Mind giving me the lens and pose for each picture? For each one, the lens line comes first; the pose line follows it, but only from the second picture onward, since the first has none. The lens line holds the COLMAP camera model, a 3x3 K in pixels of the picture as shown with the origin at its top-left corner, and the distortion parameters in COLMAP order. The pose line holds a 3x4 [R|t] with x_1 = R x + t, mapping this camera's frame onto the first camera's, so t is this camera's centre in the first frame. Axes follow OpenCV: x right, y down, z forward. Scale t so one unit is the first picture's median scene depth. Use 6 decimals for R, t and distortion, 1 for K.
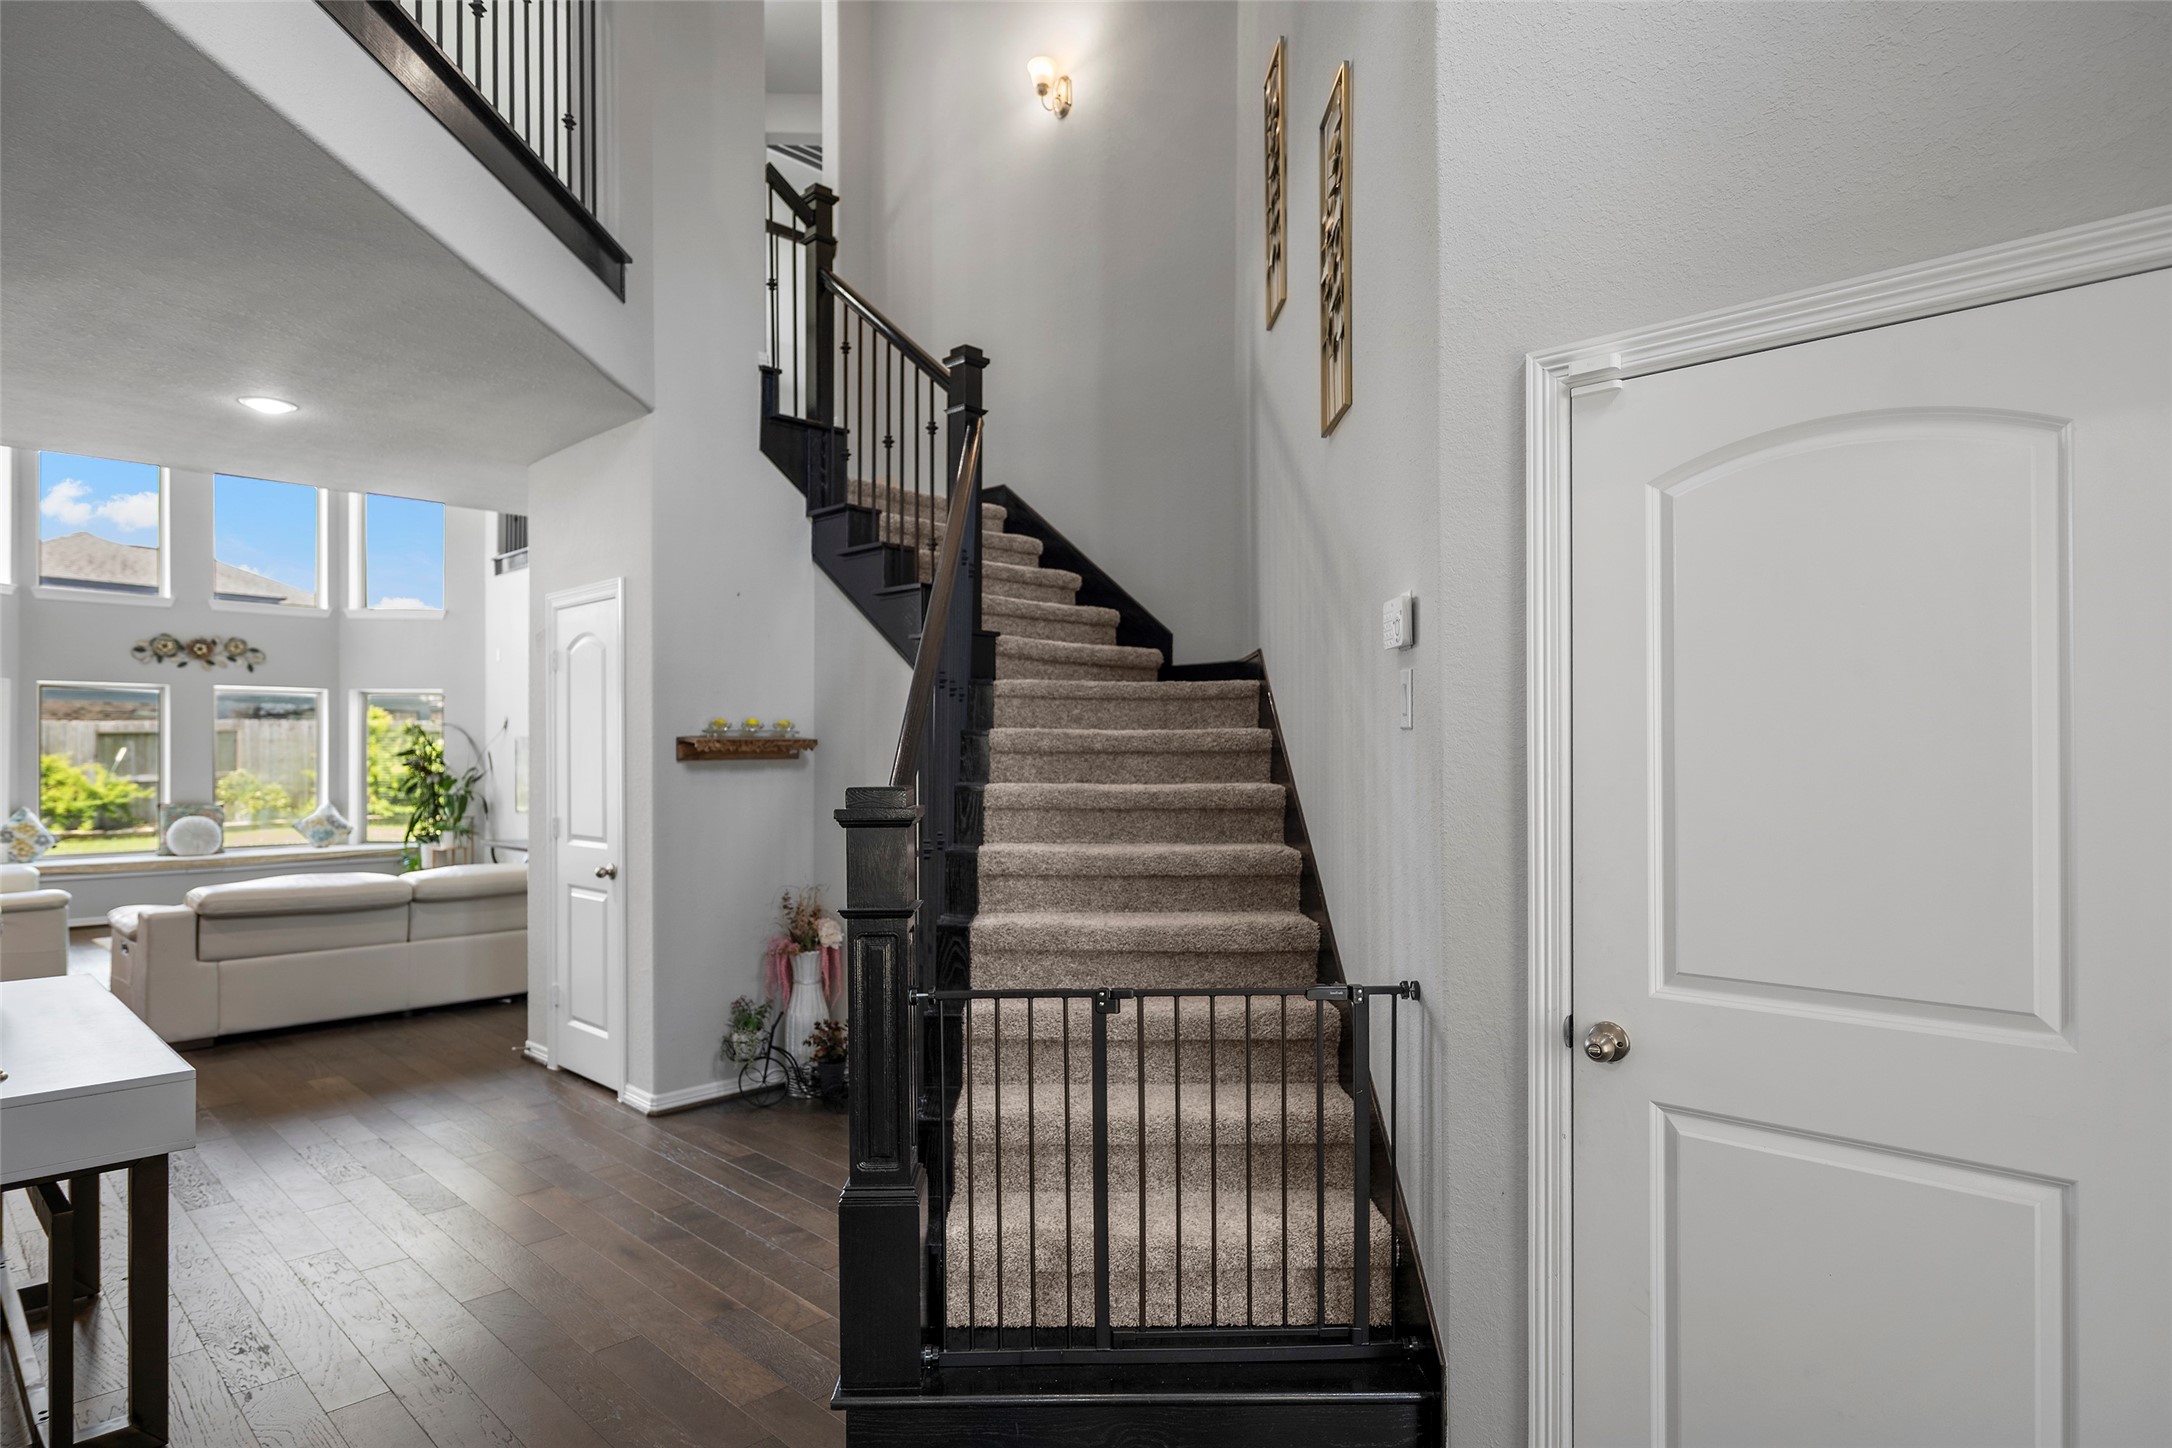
lens RADIAL K [[1234.5, 0, 1091.8], [0, 1234.5, 745.6], [0, 0, 1]] dist [0.001713, 0.001255]
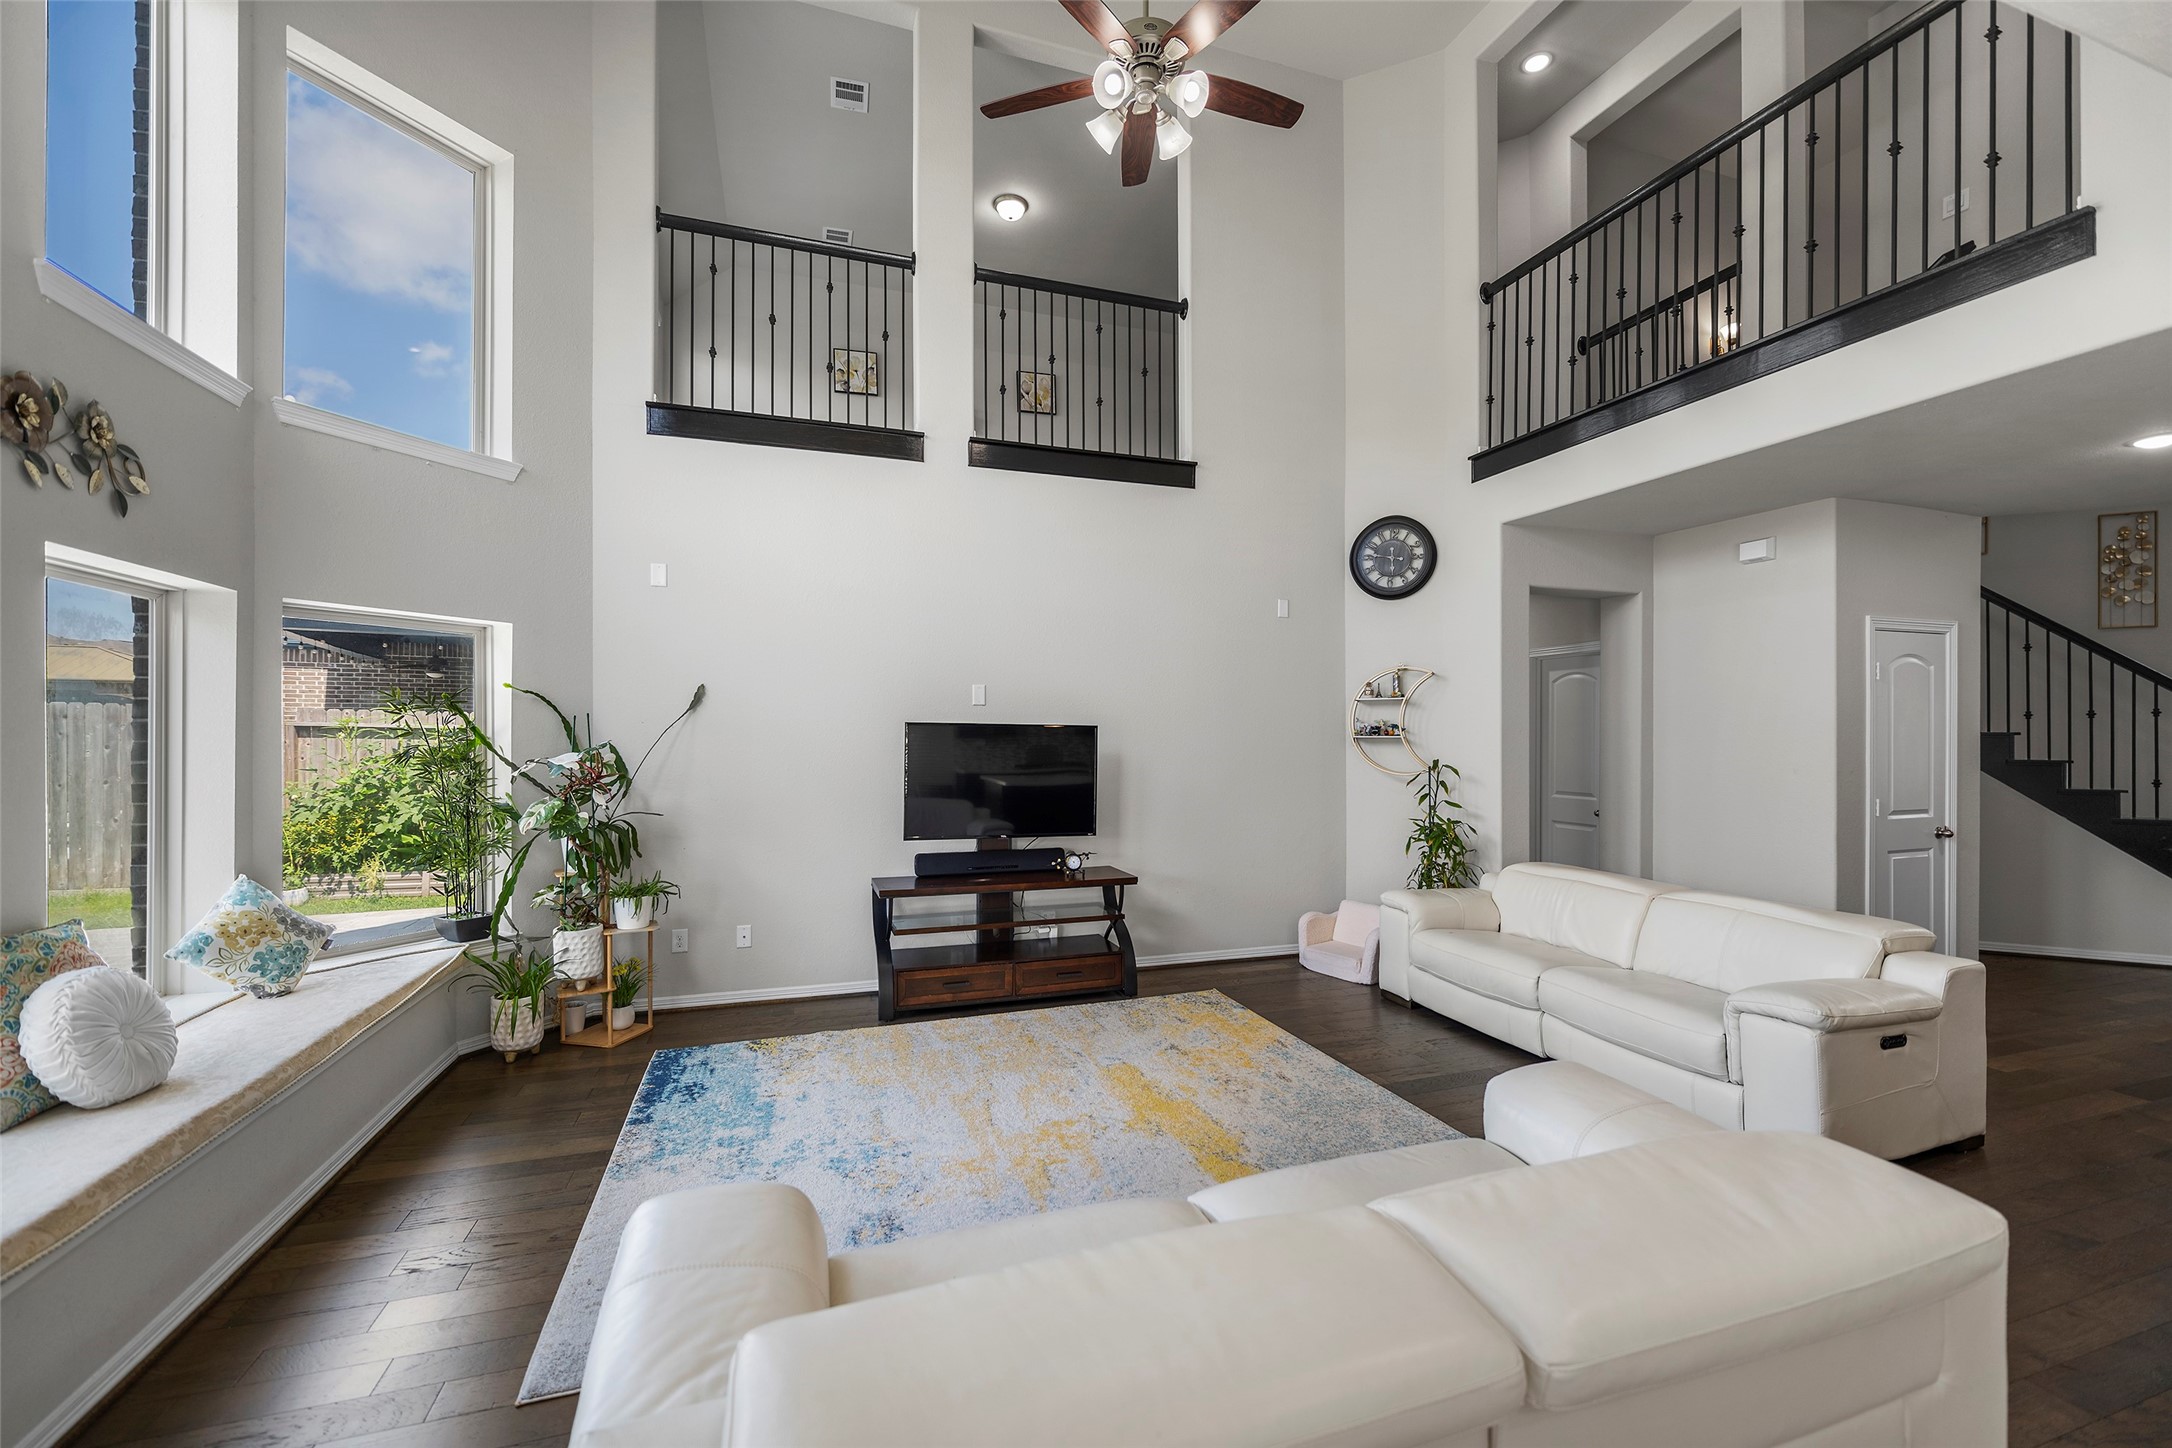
lens RADIAL K [[880.5, 0, 1104.6], [0, 880.5, 730.7], [0, 0, 1]] dist [-0.007132, -0.000331]
pose [[0.431768, 0.005517, 0.901968, -0.761118], [-0.005107, 0.999980, -0.003671, -0.001158], [-0.901970, -0.003022, 0.431788, 0.641180]]
